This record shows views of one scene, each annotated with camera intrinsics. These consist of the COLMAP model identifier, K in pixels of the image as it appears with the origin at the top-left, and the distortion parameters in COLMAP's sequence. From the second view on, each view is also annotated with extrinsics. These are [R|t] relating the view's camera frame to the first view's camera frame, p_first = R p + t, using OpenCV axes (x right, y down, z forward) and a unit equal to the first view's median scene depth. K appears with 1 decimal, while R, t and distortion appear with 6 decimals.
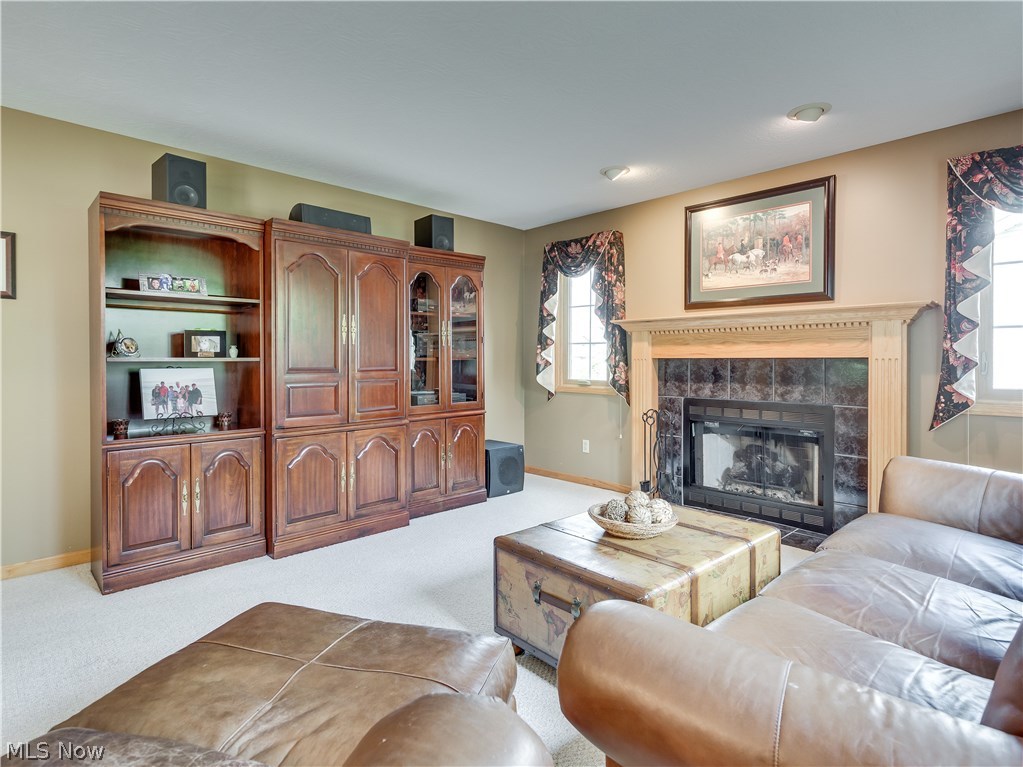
lens RADIAL K [[535.2, 0, 511.5], [0, 535.2, 383.5], [0, 0, 1]] dist [-0.001592, -0.000011]
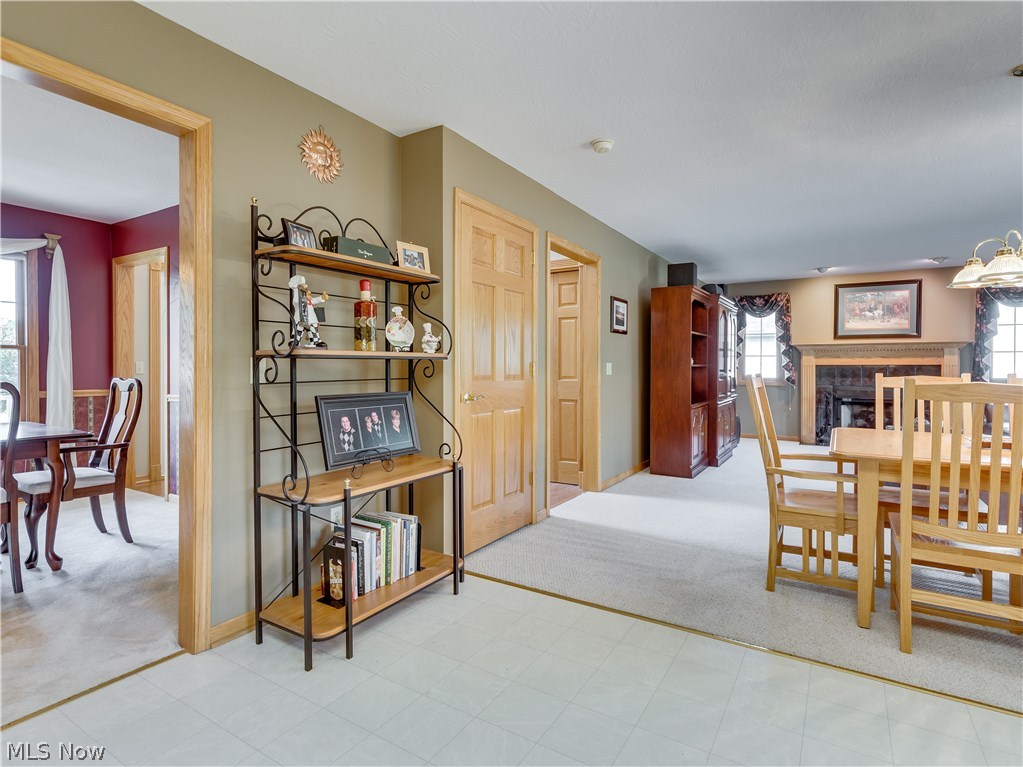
lens RADIAL K [[535.2, 0, 511.5], [0, 535.2, 383.5], [0, 0, 1]] dist [-0.001592, -0.000011]
pose [[0.967897, -0.017707, 0.250723, -1.256661], [0.016683, 0.999842, 0.006209, -0.013372], [-0.250793, -0.001827, 0.968039, -0.534011]]
